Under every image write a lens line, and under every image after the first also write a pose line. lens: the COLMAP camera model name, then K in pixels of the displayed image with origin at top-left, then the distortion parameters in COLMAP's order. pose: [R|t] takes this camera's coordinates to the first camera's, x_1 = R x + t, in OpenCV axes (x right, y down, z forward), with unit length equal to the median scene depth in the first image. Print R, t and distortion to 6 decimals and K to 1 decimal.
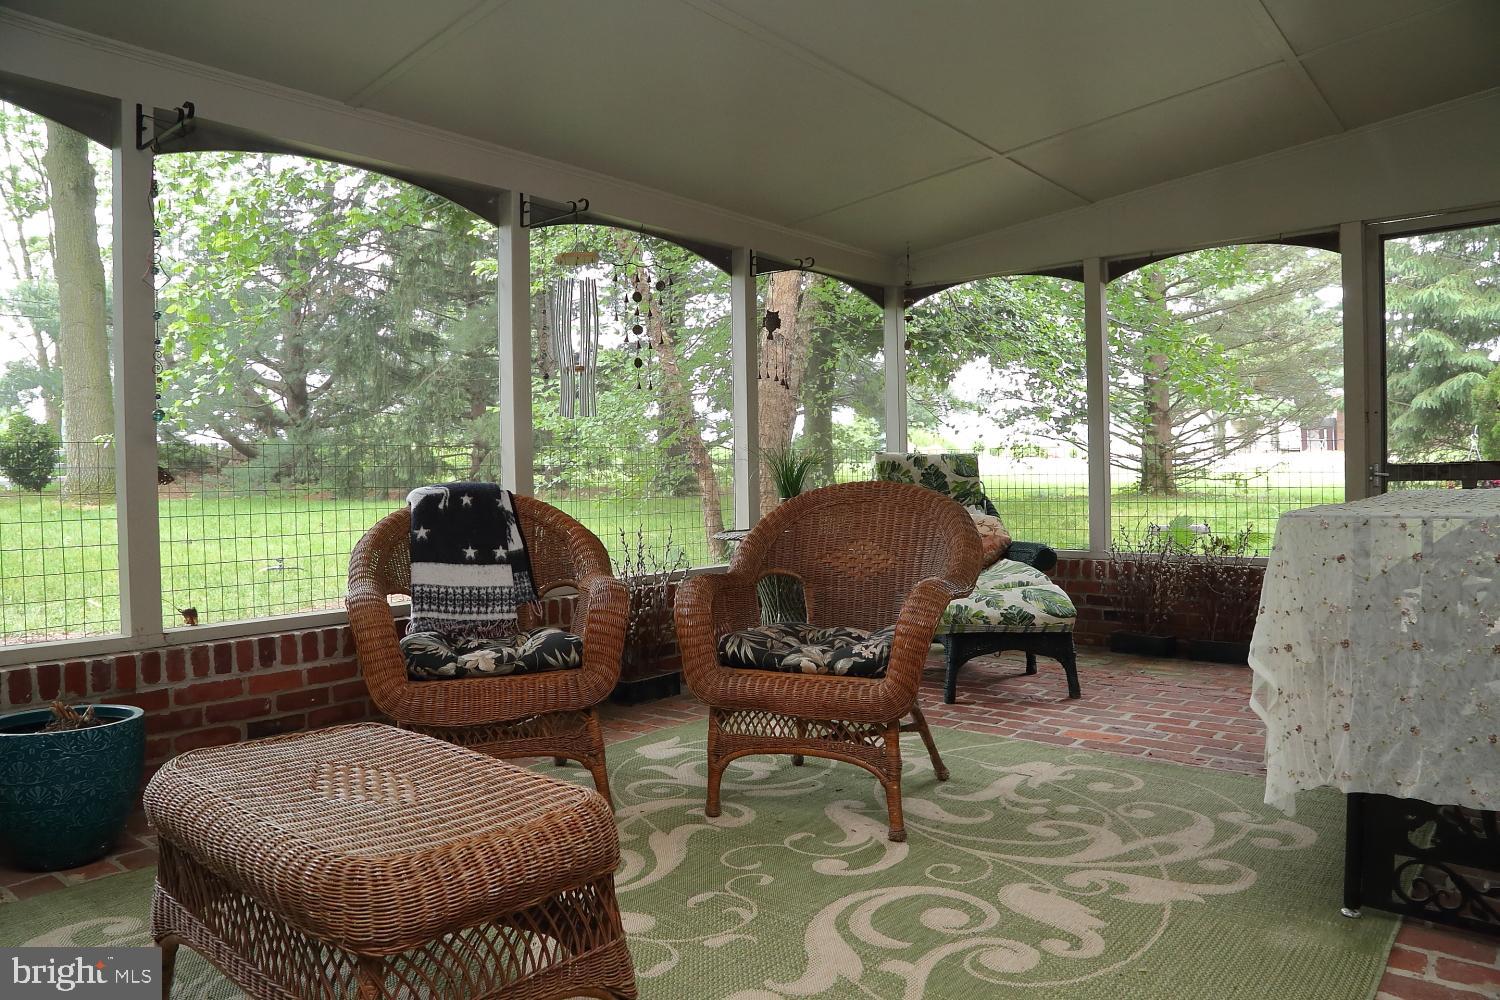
lens RADIAL K [[1024.0, 0, 749.6], [0, 1024.0, 499.7], [0, 0, 1]] dist [-0.107959, 0.052104]
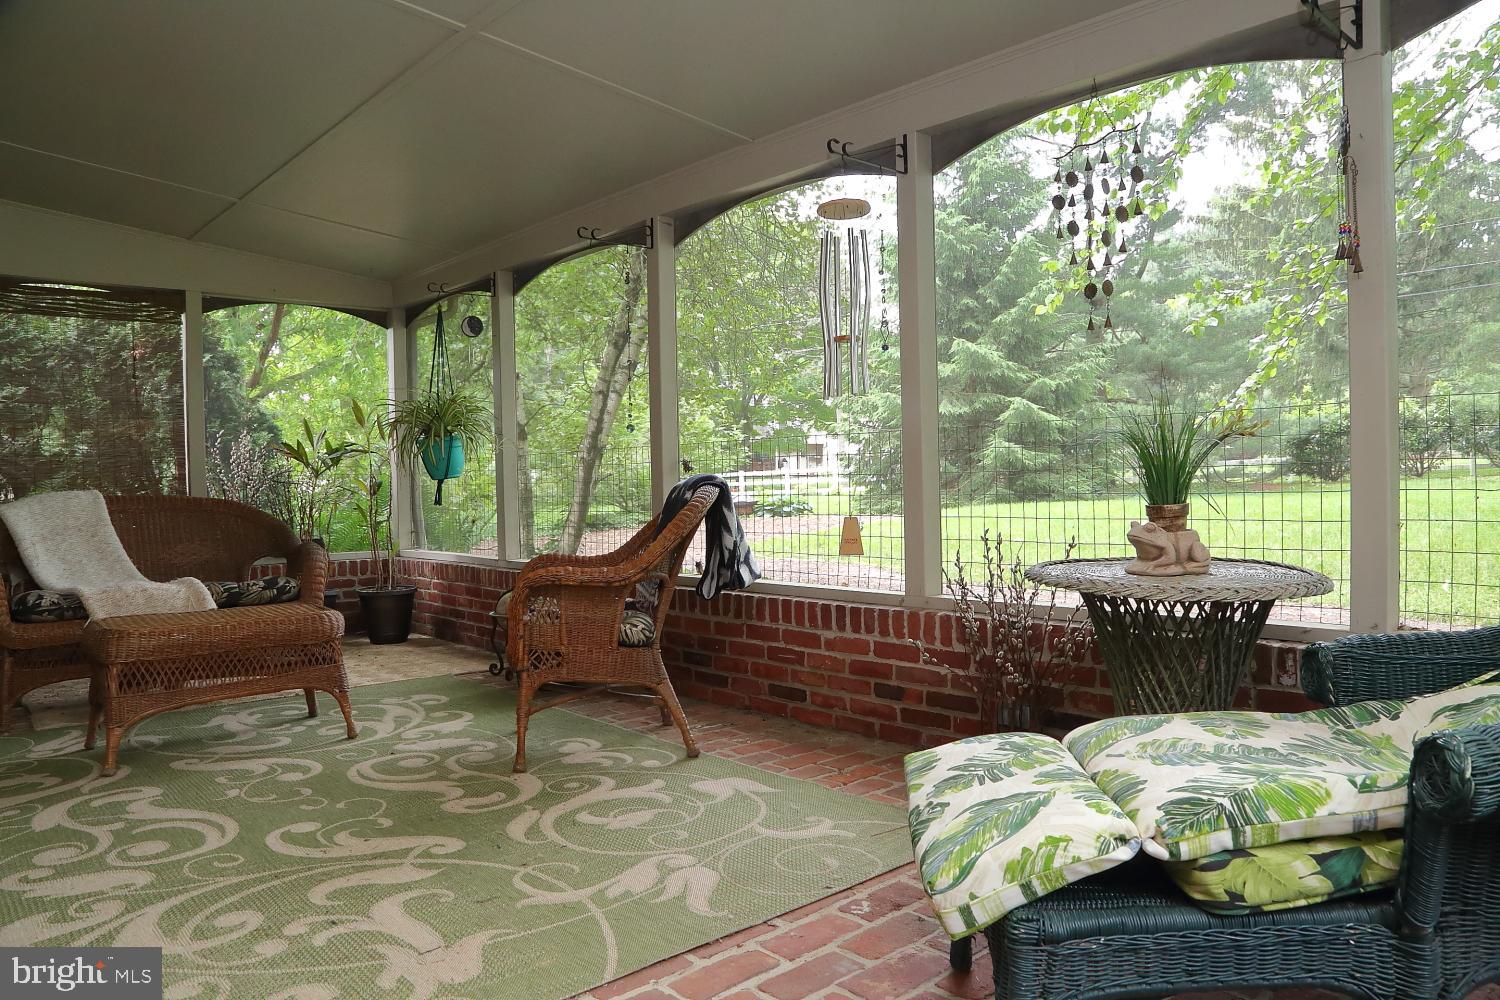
lens RADIAL K [[1024.0, 0, 747.5], [0, 1024.0, 505.6], [0, 0, 1]] dist [-0.107959, 0.052104]
pose [[-0.144430, 0.040165, -0.988699, 1.012592], [-0.000137, 0.999175, 0.040611, -0.036940], [0.989515, 0.006001, -0.144305, 1.530016]]
